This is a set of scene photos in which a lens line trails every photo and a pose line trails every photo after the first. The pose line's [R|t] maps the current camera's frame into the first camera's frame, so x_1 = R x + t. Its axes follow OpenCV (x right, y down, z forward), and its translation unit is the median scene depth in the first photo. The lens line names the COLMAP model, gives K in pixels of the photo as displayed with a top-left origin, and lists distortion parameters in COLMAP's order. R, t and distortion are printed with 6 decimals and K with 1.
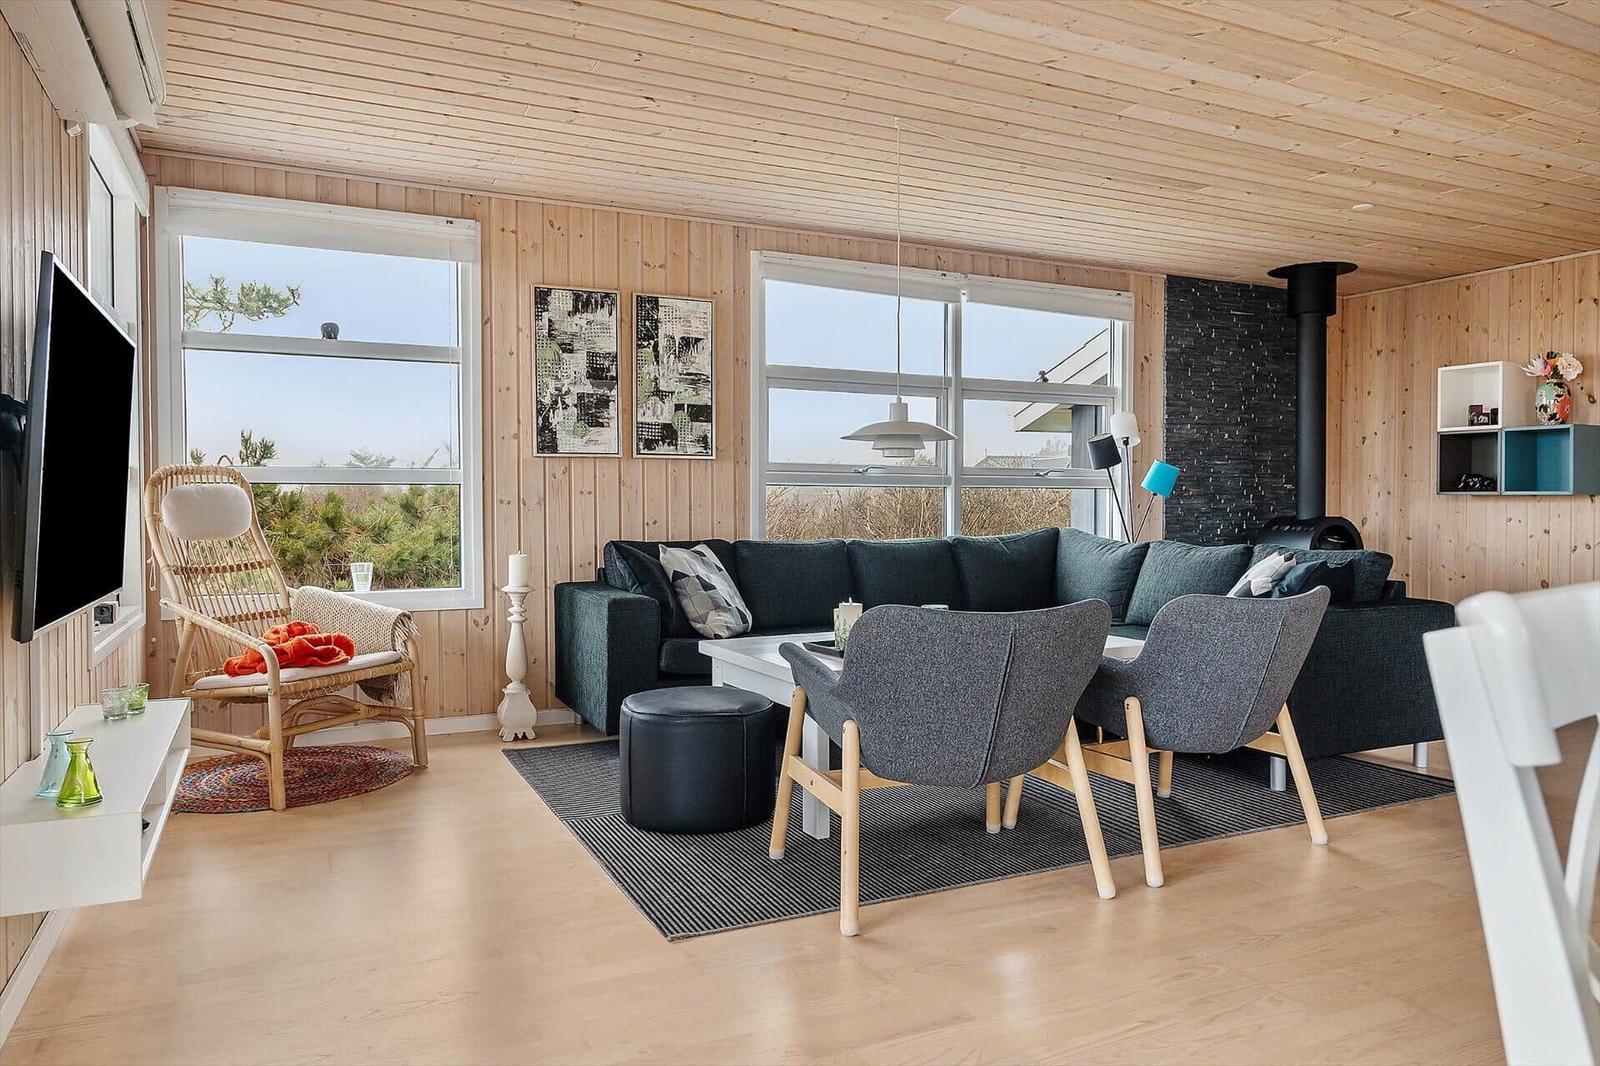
lens RADIAL K [[1040.0, 0, 800.0], [0, 1040.0, 533.0], [0, 0, 1]] dist [0.002290, -0.000086]
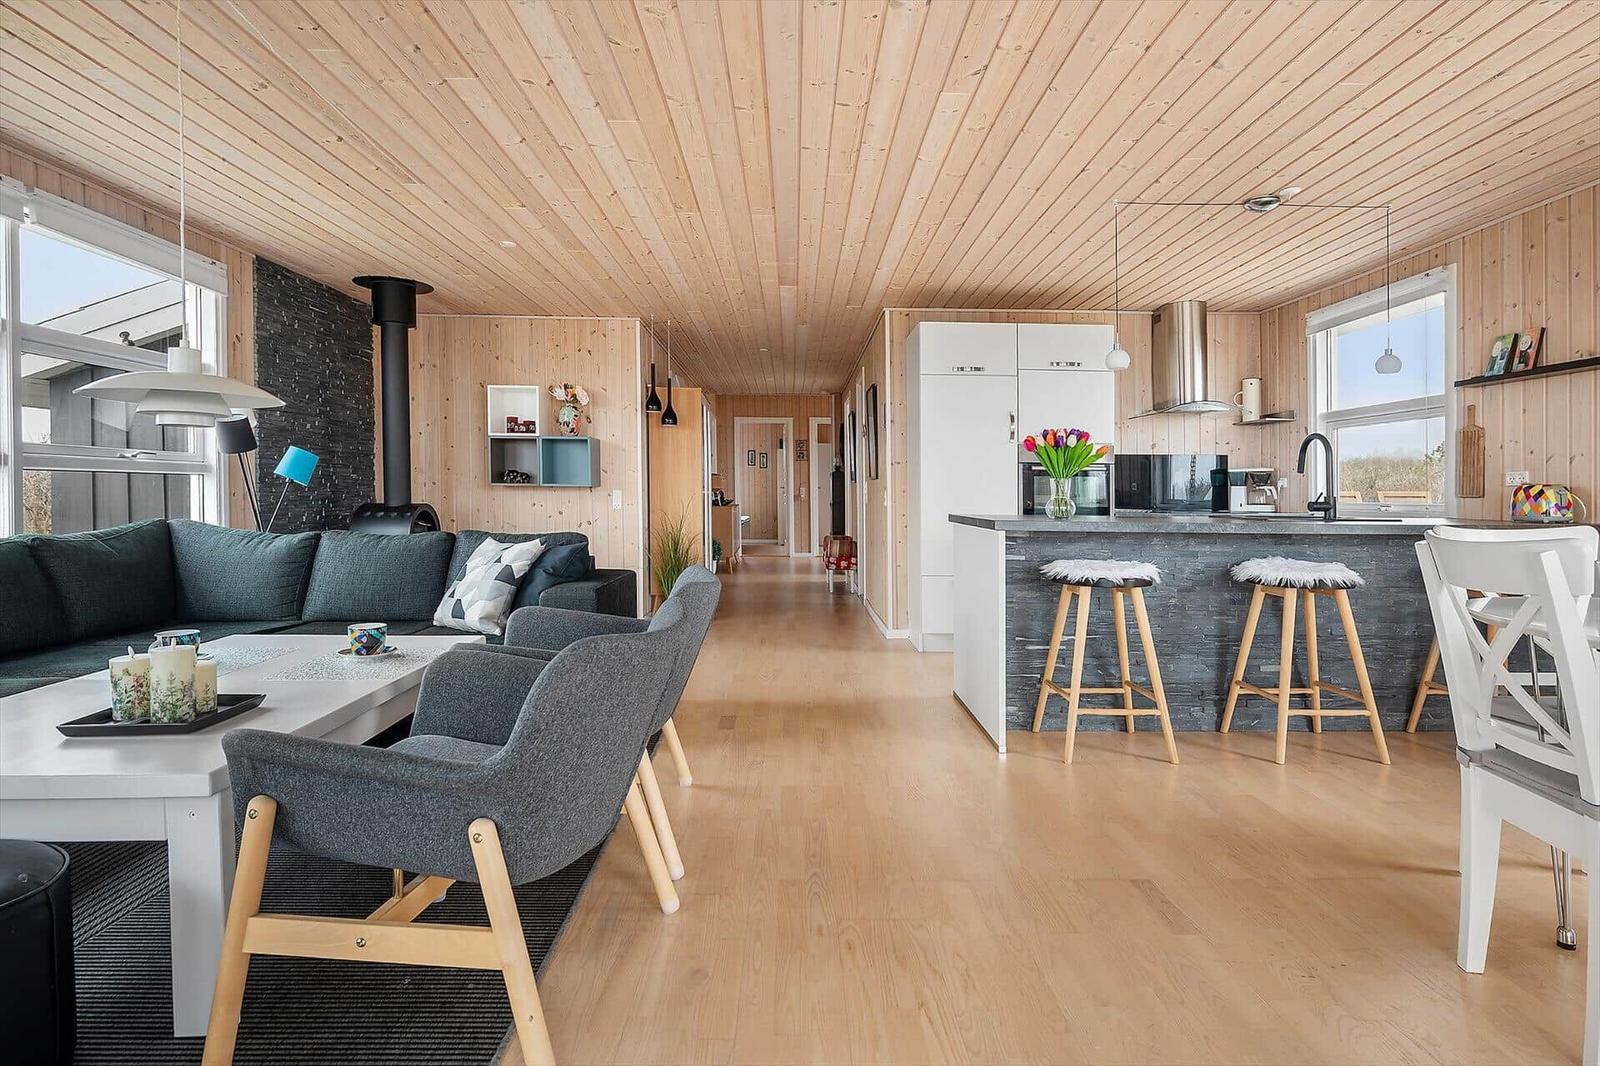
lens RADIAL K [[825.7, 0, 804.3], [0, 825.7, 497.3], [0, 0, 1]] dist [-0.003977, -0.001156]
pose [[0.421835, -0.002854, 0.906668, -0.140202], [0.021769, 0.999739, -0.006981, -0.007077], [-0.906411, 0.022682, 0.421786, 0.240151]]
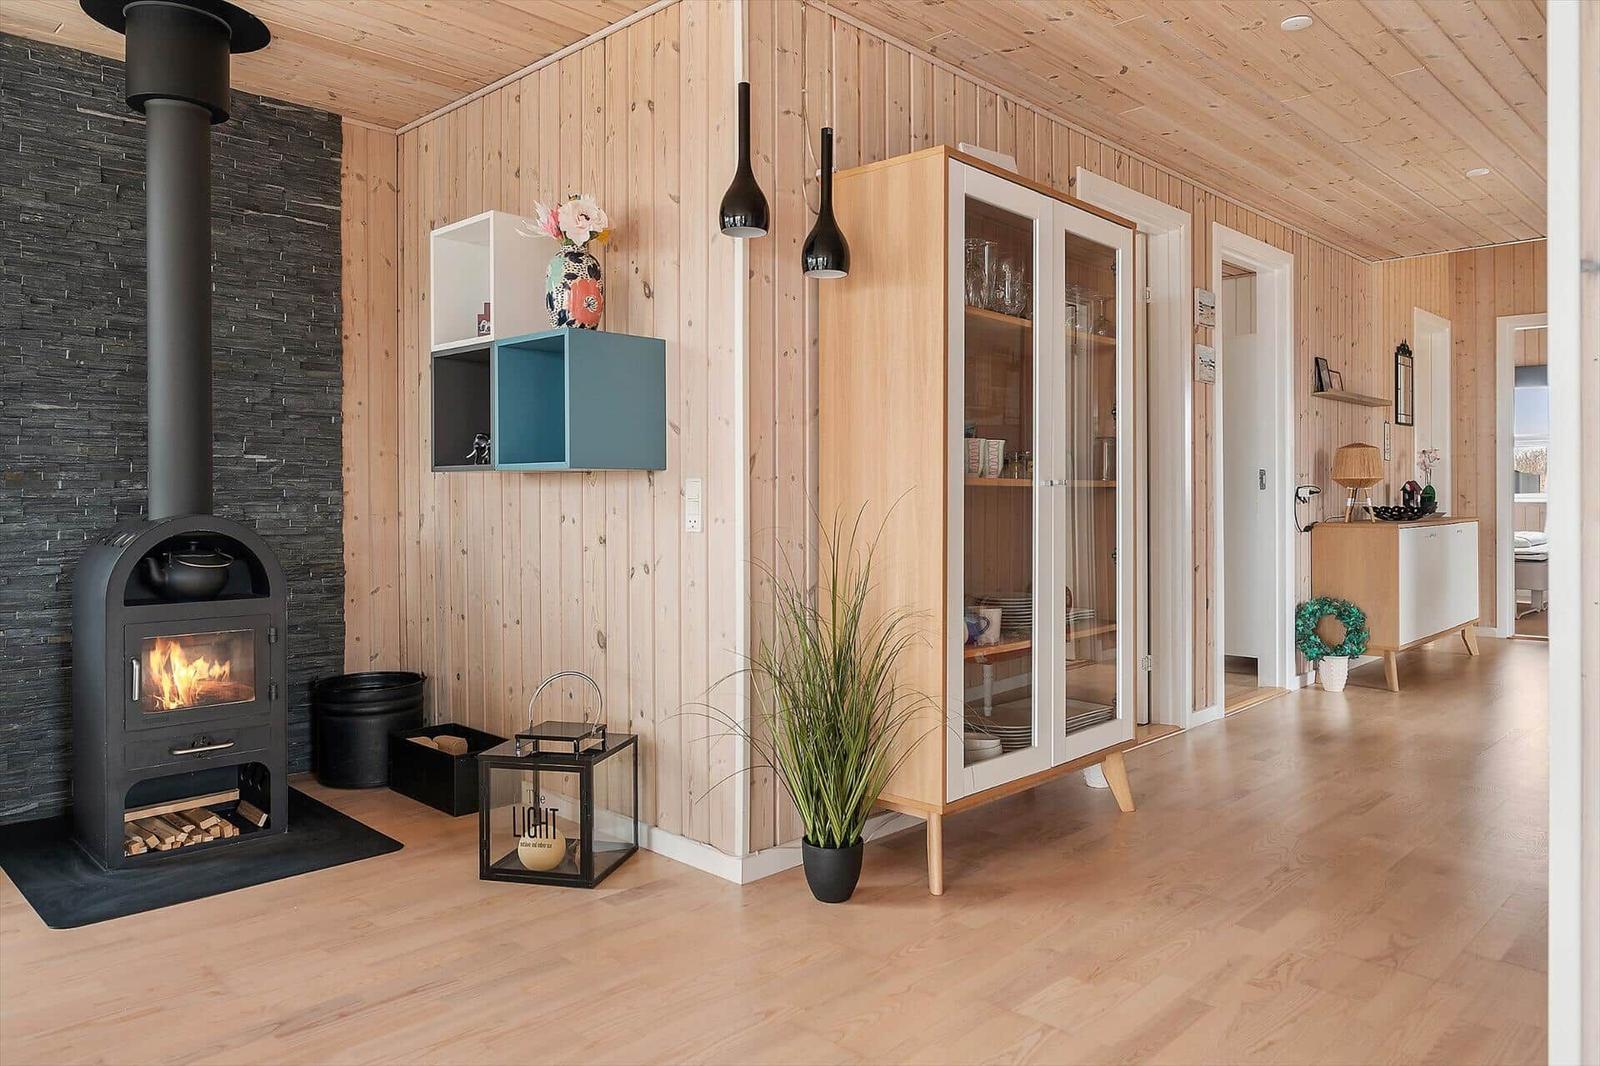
lens RADIAL K [[1078.9, 0, 803.3], [0, 1078.9, 497.5], [0, 0, 1]] dist [0.002727, 0.000526]
pose [[0.941176, -0.001350, 0.337913, 0.620954], [0.009614, 0.999694, -0.022782, -0.009568], [-0.337779, 0.024690, 0.940902, 0.439623]]
